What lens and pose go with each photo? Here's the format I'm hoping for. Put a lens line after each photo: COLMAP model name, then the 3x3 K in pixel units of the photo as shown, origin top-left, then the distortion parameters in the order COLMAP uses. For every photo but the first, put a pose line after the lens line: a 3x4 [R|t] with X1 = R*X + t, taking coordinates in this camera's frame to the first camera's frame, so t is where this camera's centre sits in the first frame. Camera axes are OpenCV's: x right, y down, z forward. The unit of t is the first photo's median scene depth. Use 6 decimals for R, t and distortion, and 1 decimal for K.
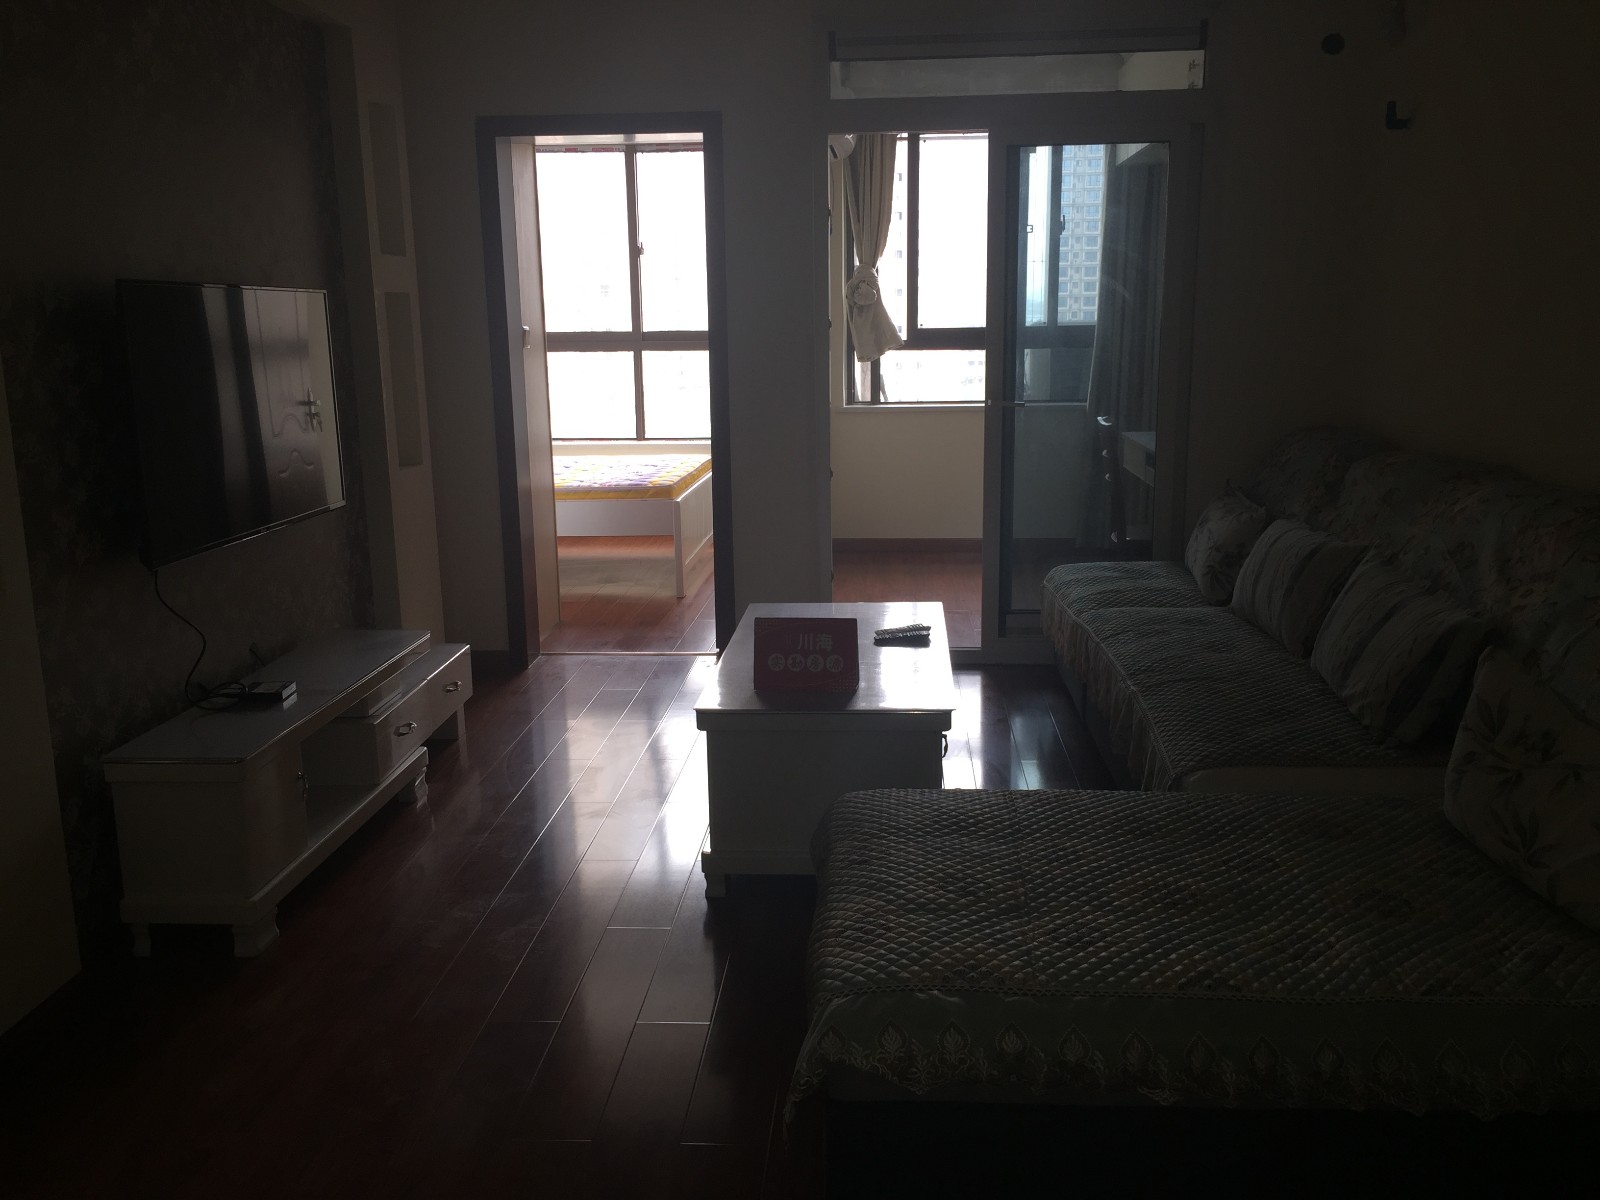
lens RADIAL K [[1360.5, 0, 800.0], [0, 1360.5, 600.0], [0, 0, 1]] dist [0.080822, -0.132879]
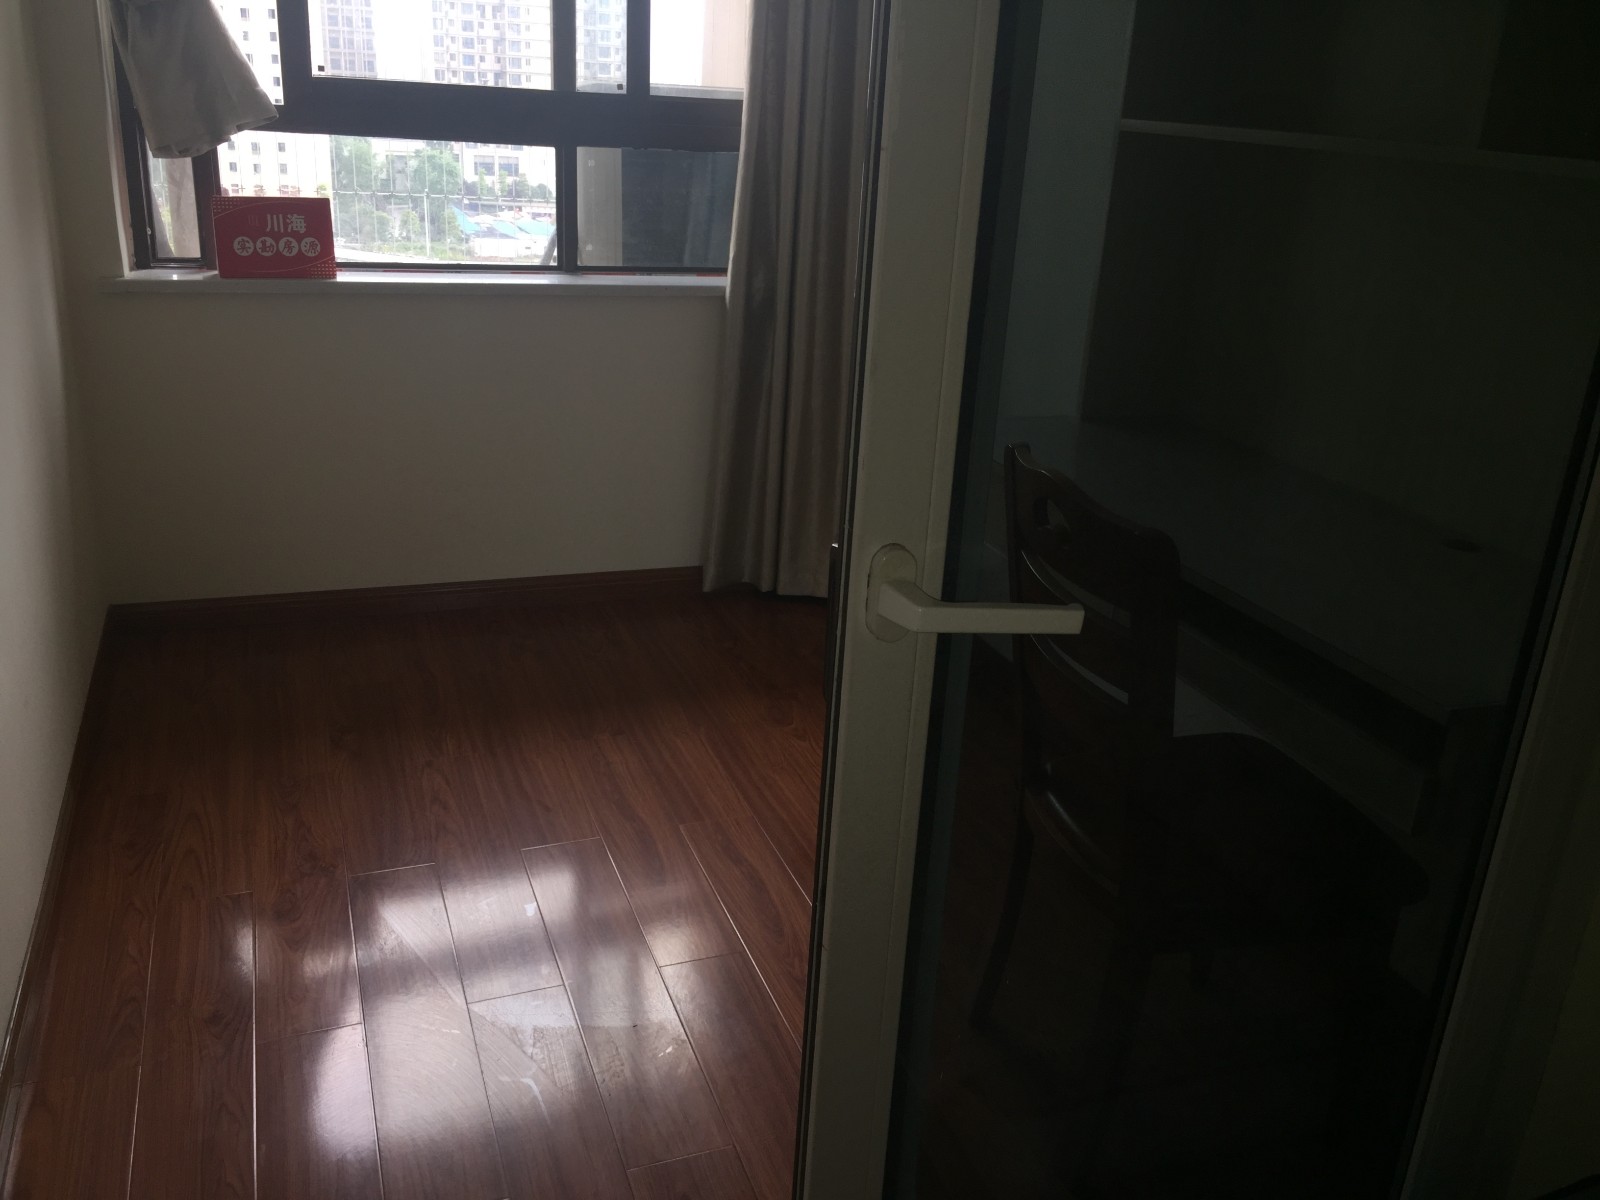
lens RADIAL K [[1360.5, 0, 800.0], [0, 1360.5, 600.0], [0, 0, 1]] dist [0.080822, -0.132879]
pose [[0.901991, -0.089165, 0.422447, 0.030987], [0.017646, 0.985239, 0.170275, -0.113800], [-0.431393, -0.146132, 0.890250, 0.555157]]
